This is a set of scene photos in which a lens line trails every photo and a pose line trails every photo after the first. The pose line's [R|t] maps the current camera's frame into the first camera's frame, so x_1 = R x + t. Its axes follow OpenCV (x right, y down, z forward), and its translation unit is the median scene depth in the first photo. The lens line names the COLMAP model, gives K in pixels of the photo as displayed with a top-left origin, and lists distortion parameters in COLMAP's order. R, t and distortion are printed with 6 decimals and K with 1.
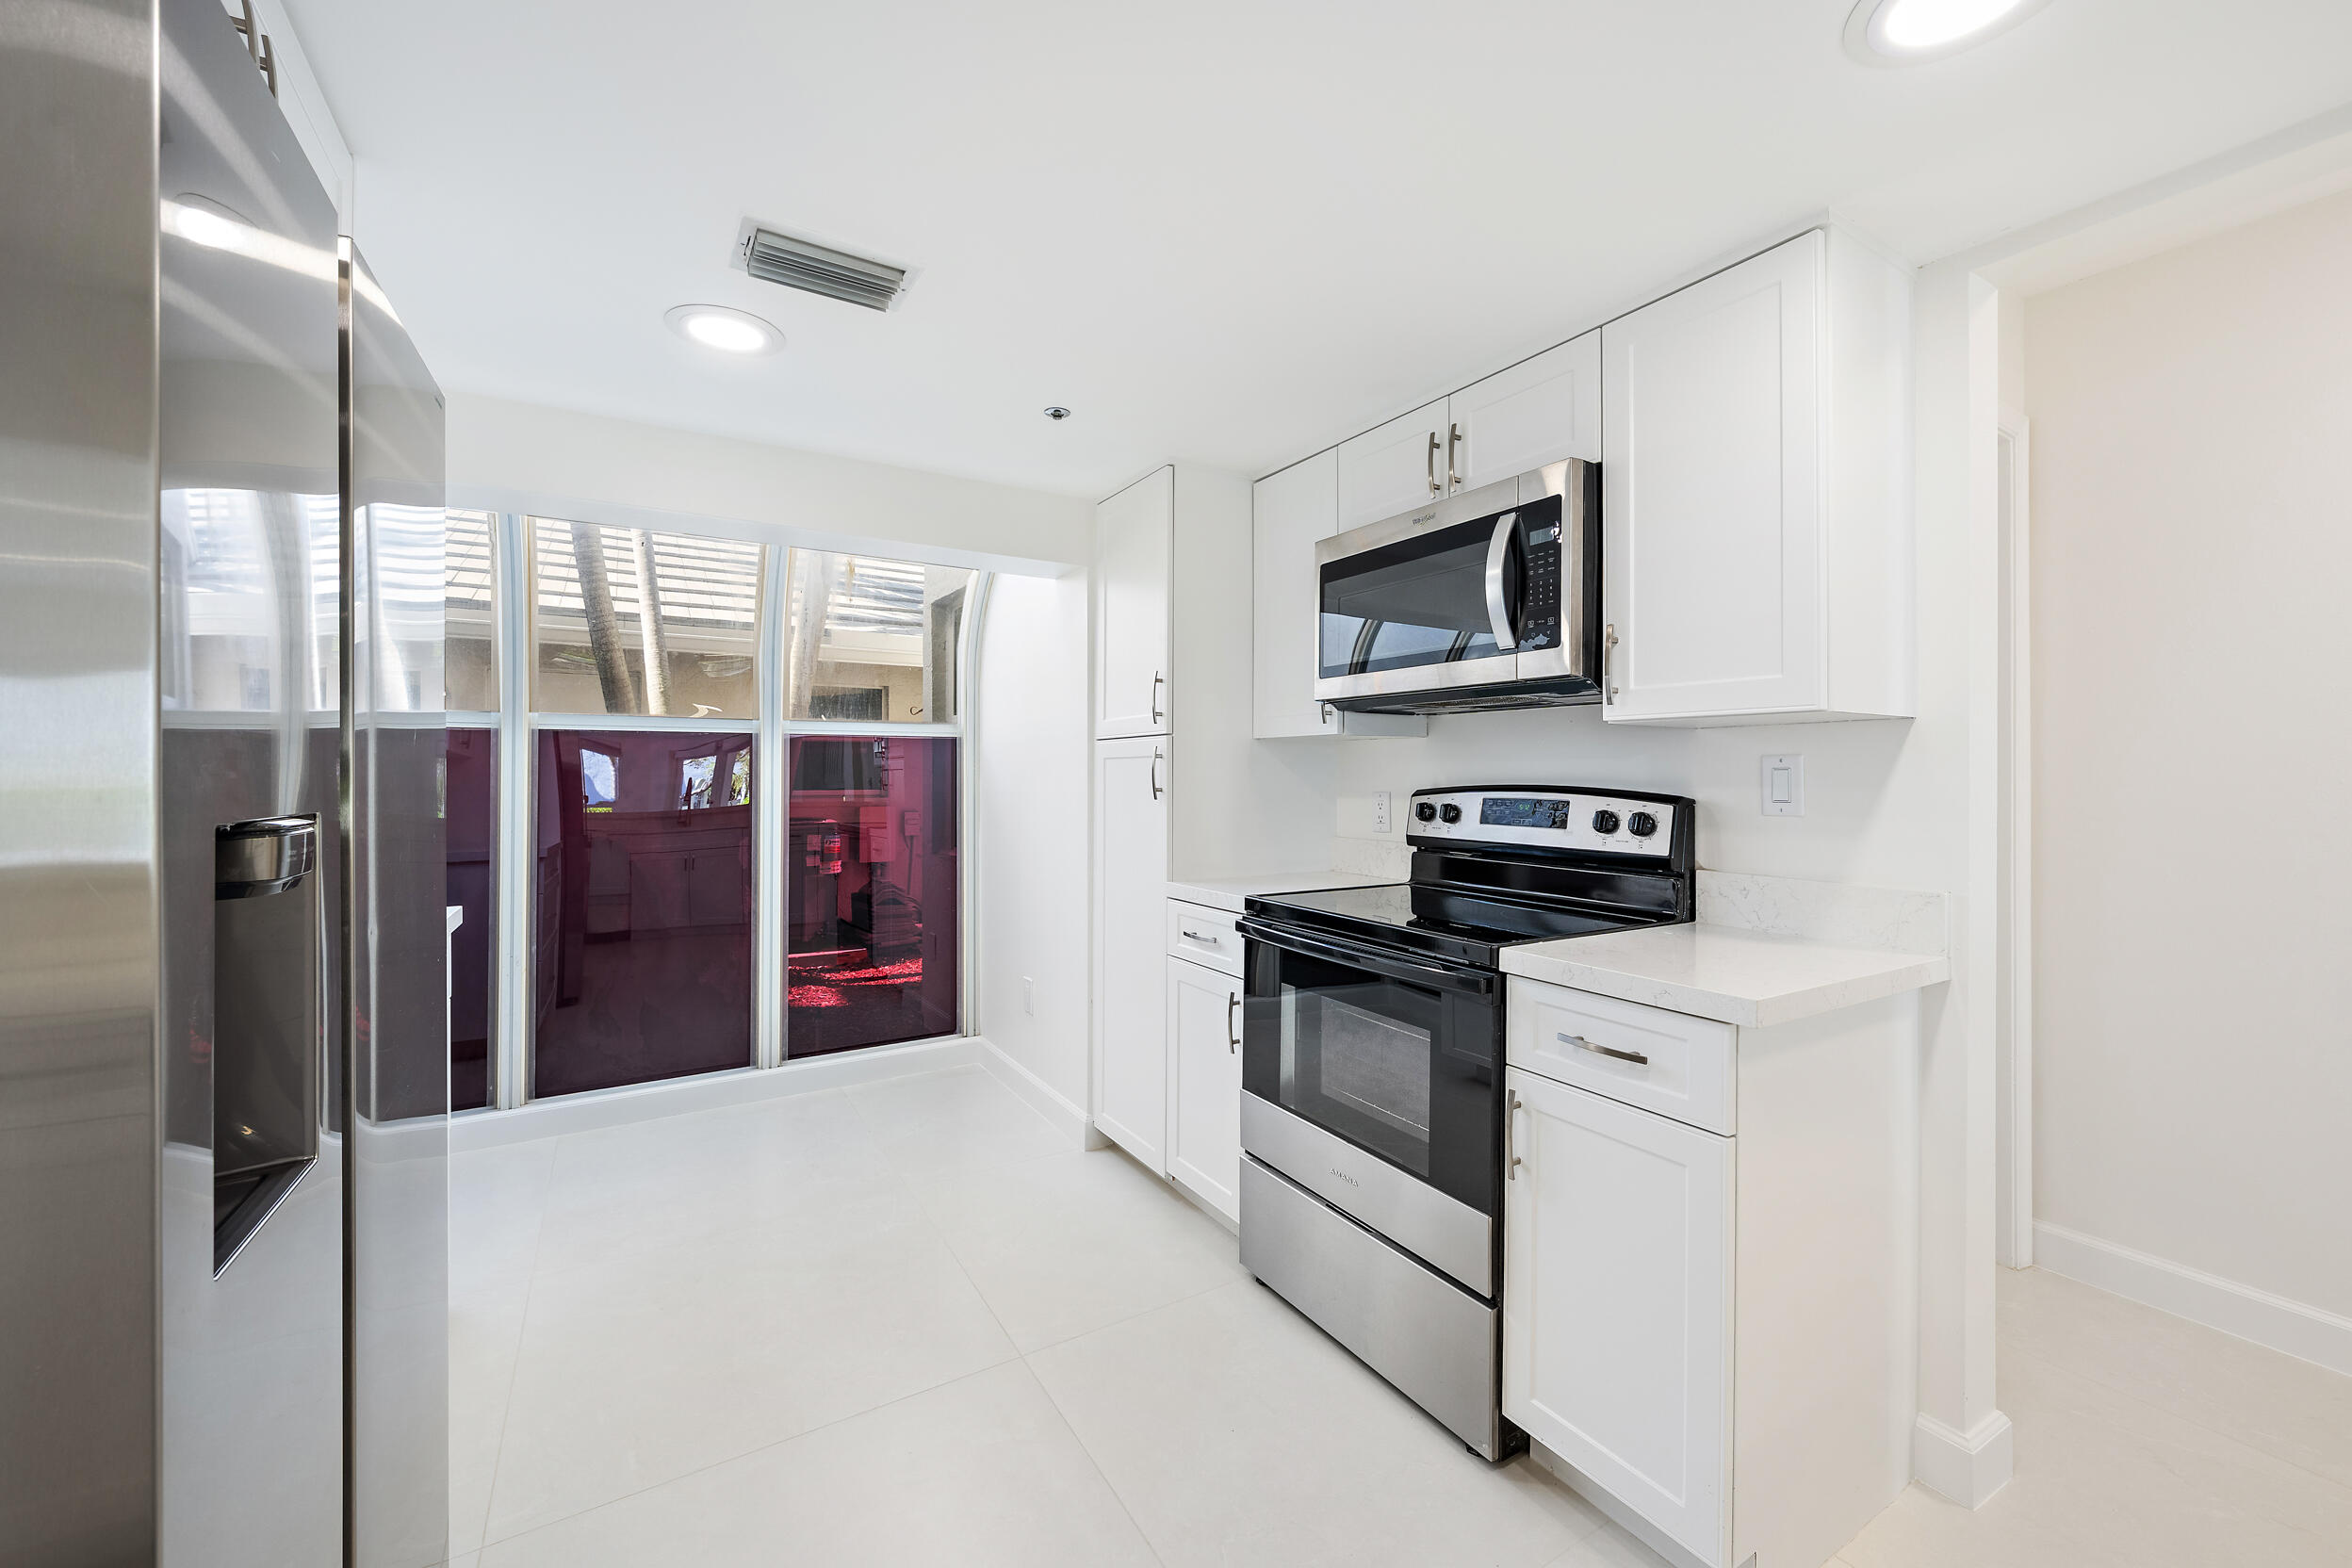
lens RADIAL K [[919.0, 0, 1183.5], [0, 919.0, 781.2], [0, 0, 1]] dist [0.000412, 0.000006]
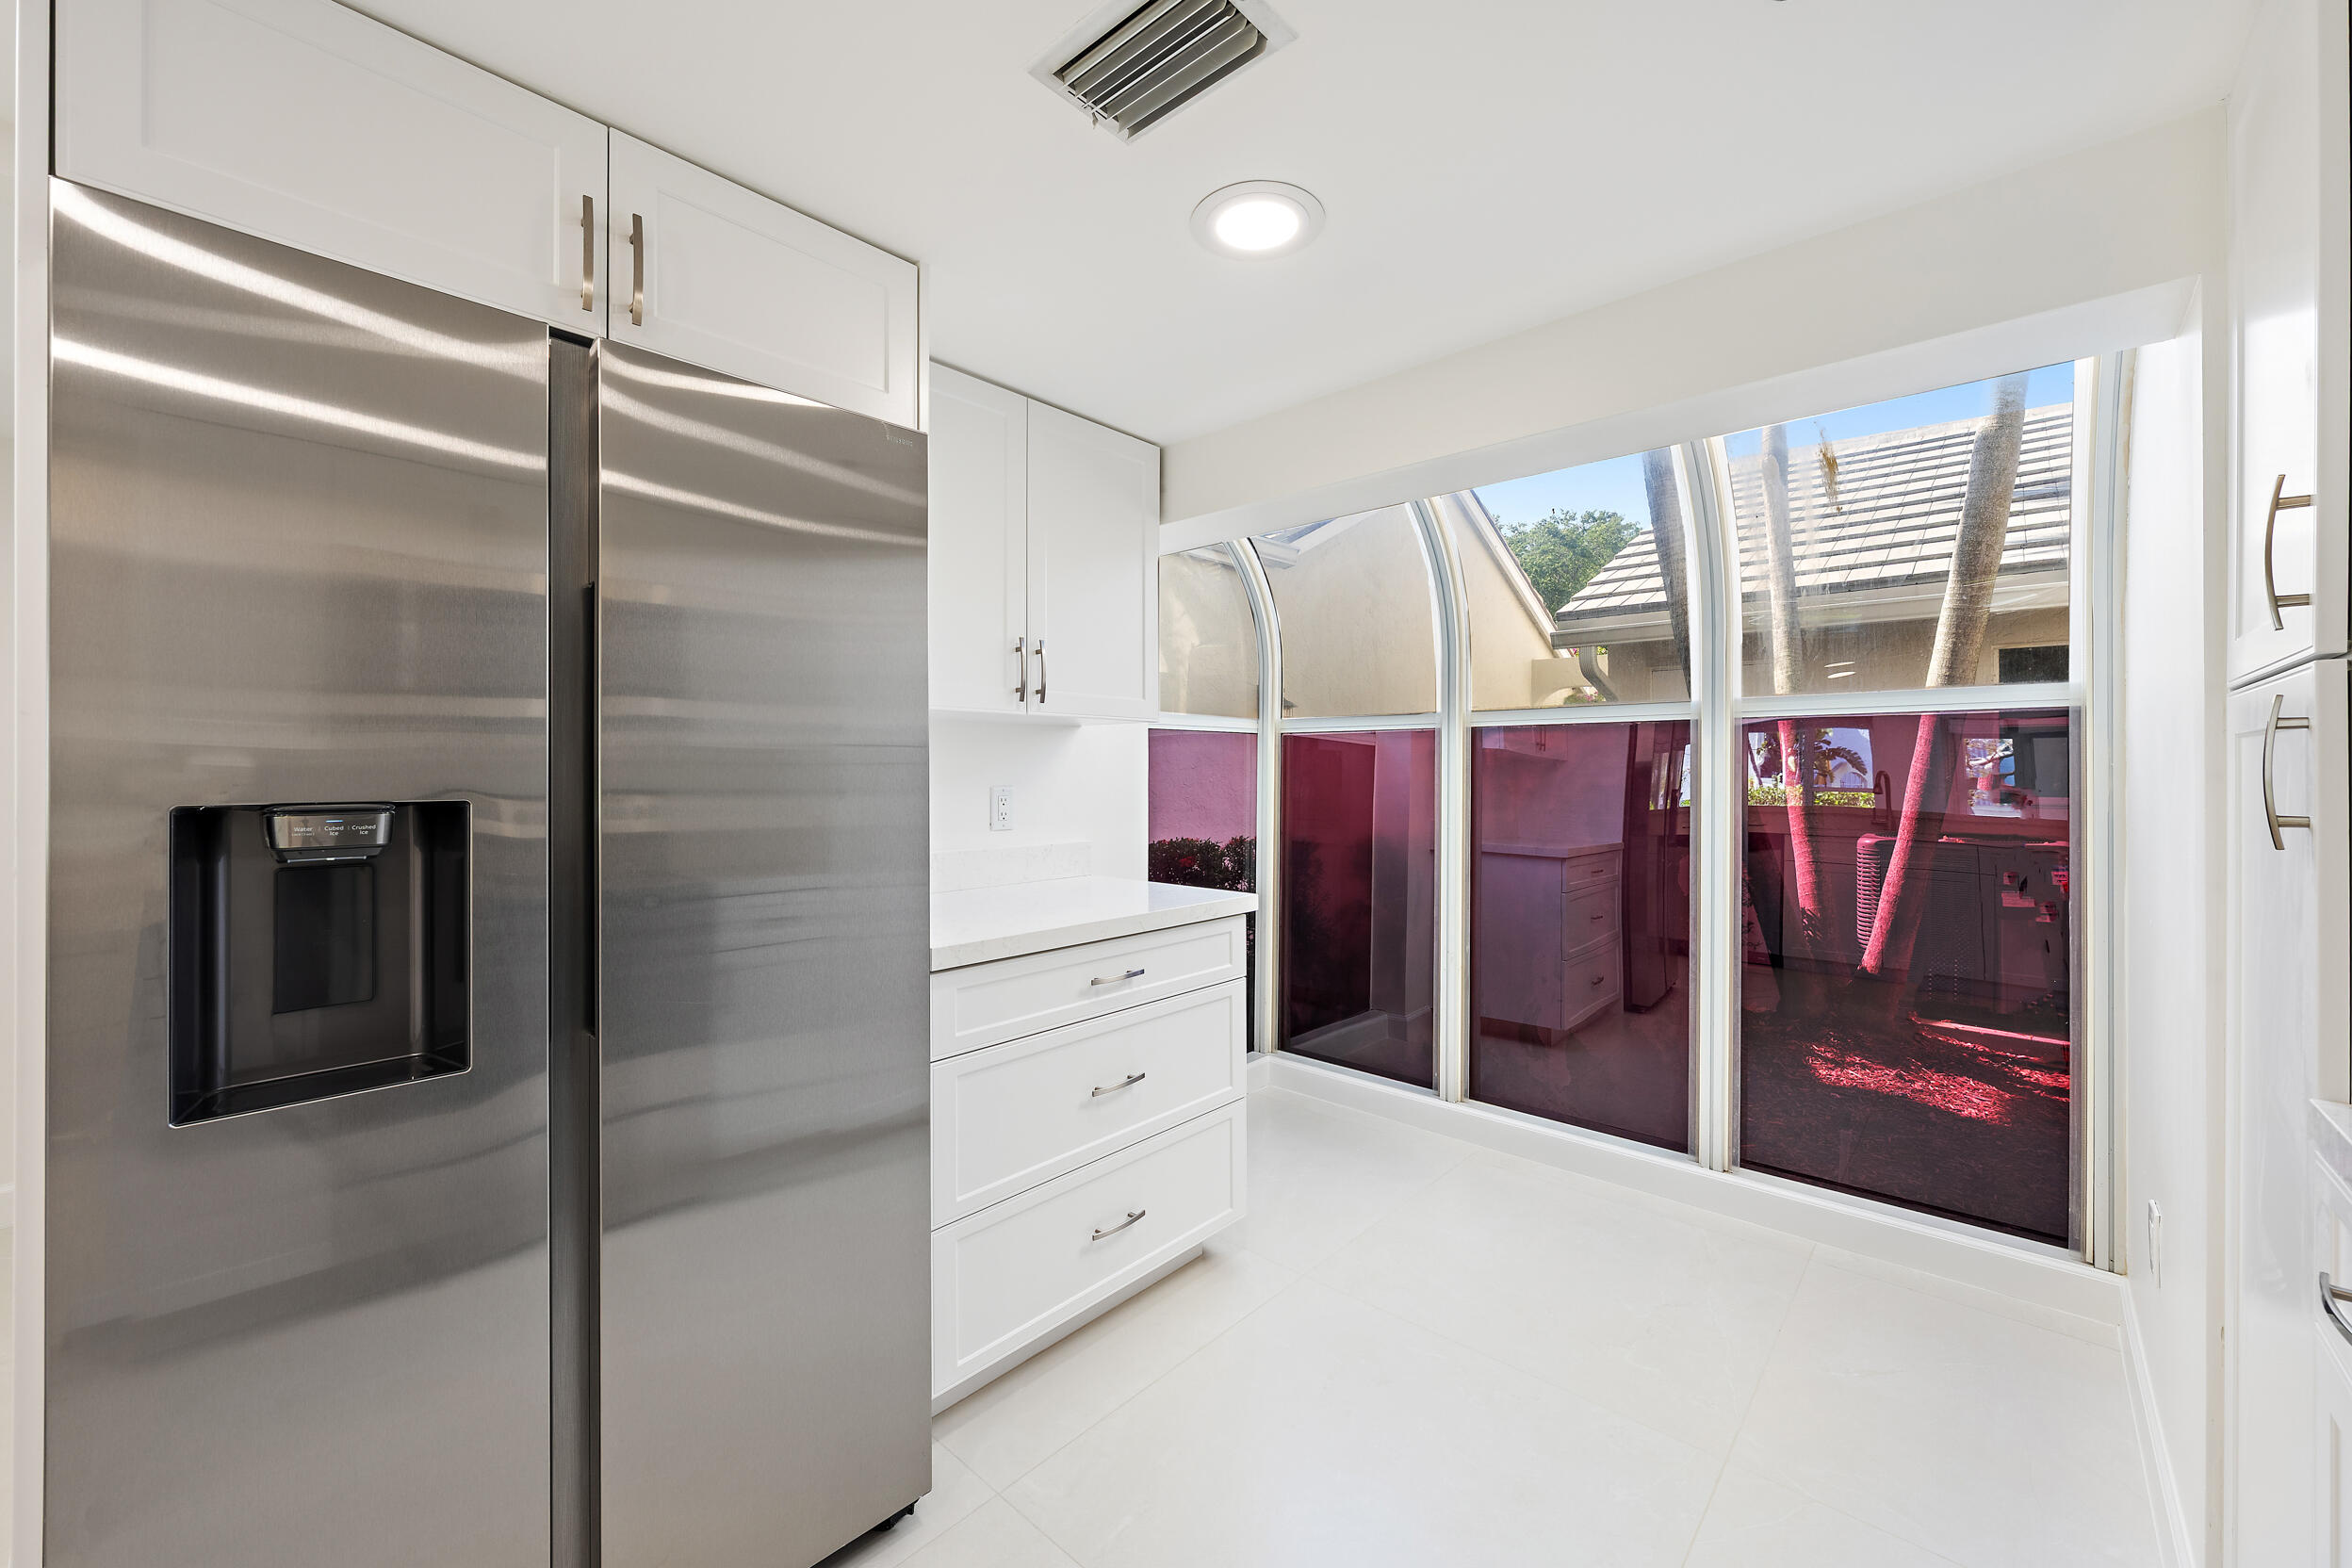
lens RADIAL K [[911.5, 0, 1183.0], [0, 911.5, 772.9], [0, 0, 1]] dist [-0.000610, -0.000134]
pose [[0.286002, -0.000563, -0.958229, 0.120627], [-0.007878, 0.999965, -0.002939, -0.003090], [0.958197, 0.008389, 0.285987, 0.338872]]
